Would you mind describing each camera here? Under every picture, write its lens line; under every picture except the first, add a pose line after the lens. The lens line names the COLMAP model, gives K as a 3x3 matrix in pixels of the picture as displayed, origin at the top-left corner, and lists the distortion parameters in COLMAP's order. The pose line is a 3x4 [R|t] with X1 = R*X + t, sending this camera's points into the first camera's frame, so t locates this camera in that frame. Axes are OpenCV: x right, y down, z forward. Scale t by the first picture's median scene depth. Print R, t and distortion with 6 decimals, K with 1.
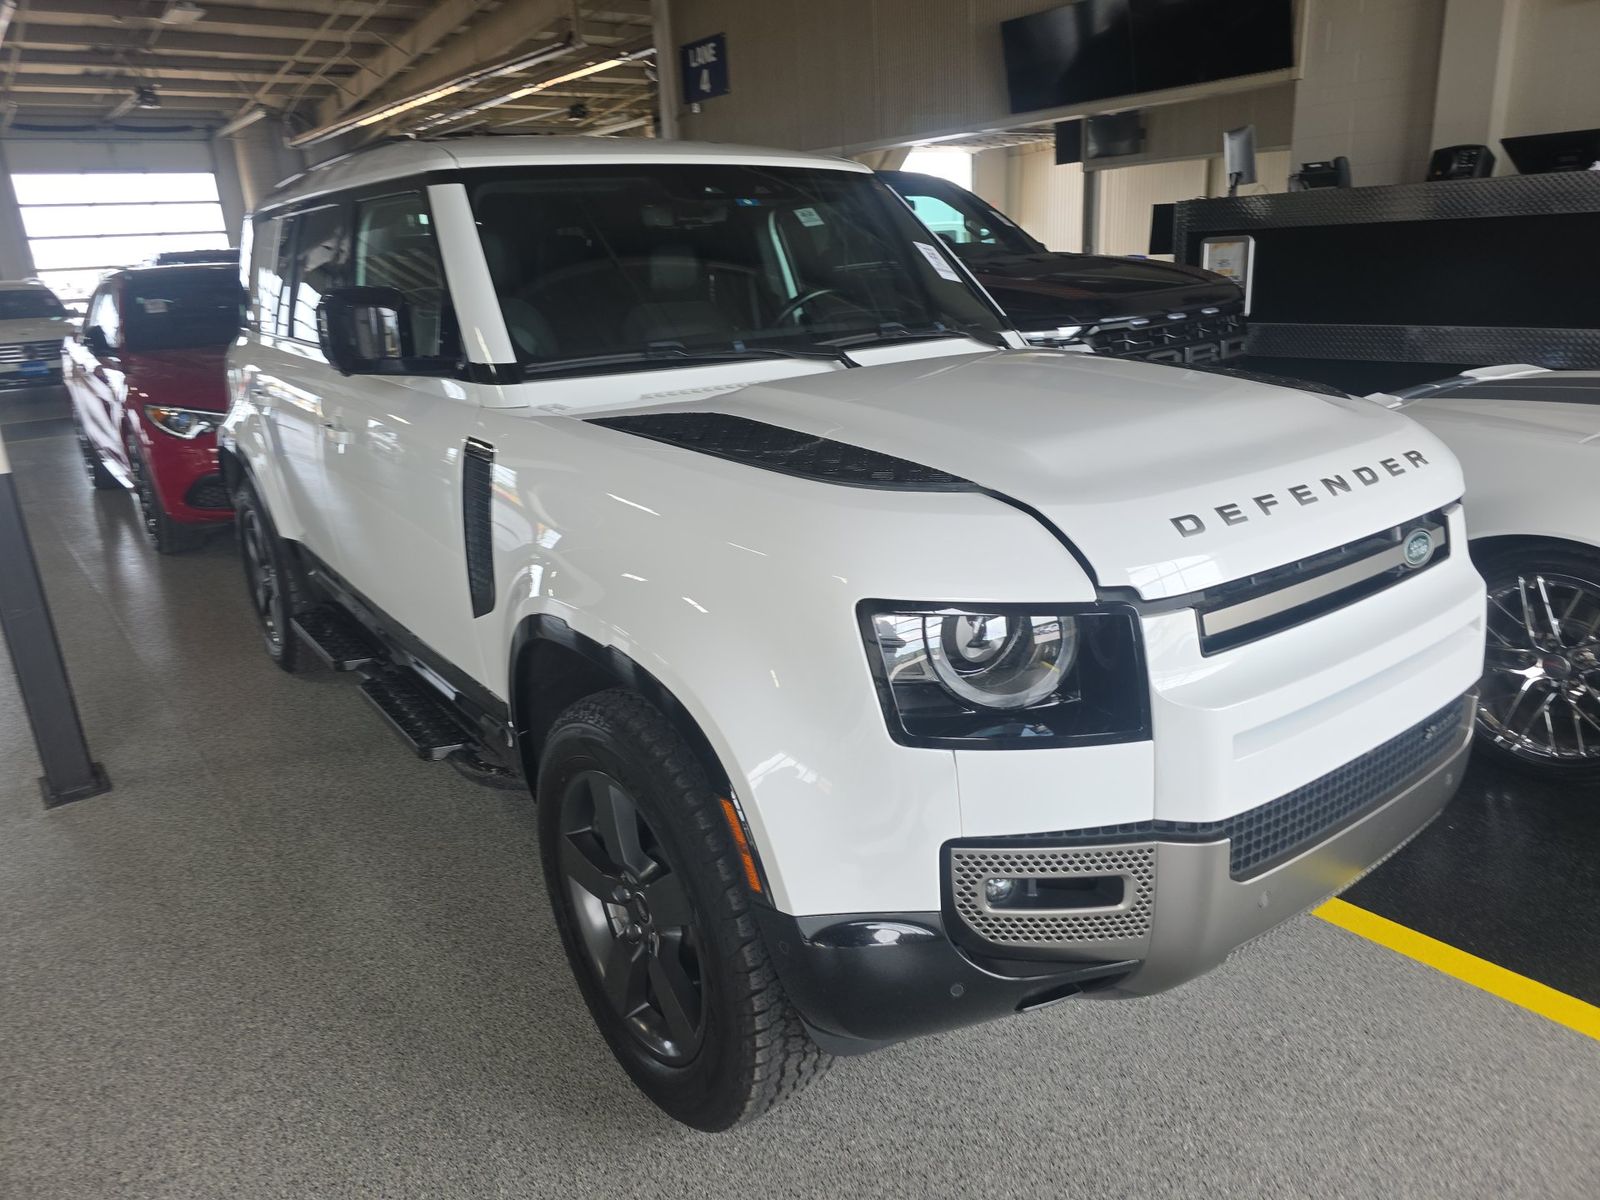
lens RADIAL K [[1090.1, 0, 827.3], [0, 1090.1, 594.7], [0, 0, 1]] dist [0.036176, -0.025862]
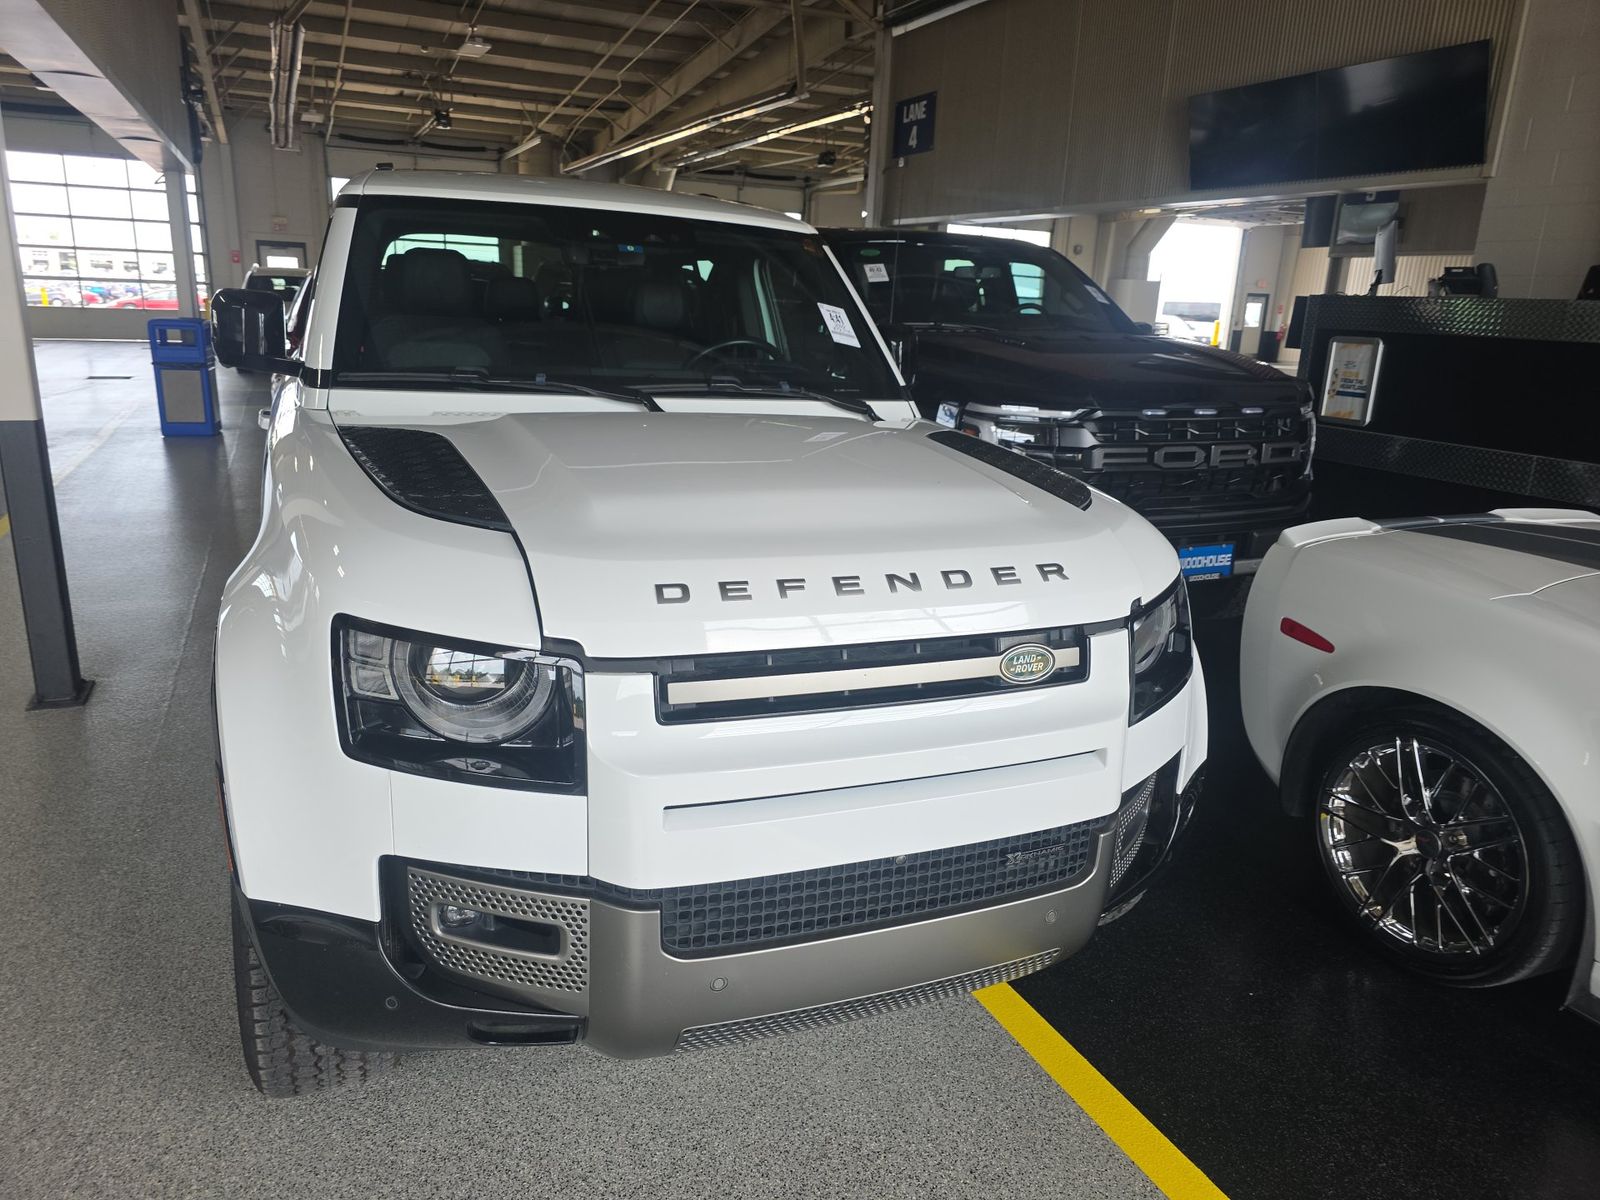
lens RADIAL K [[1090.8, 0, 789.8], [0, 1090.8, 607.1], [0, 0, 1]] dist [0.041247, -0.036682]
pose [[0.966575, 0.154918, -0.204287, 0.138268], [-0.161396, 0.986770, -0.015338, -0.011491], [0.199208, 0.047797, 0.978791, 0.008560]]
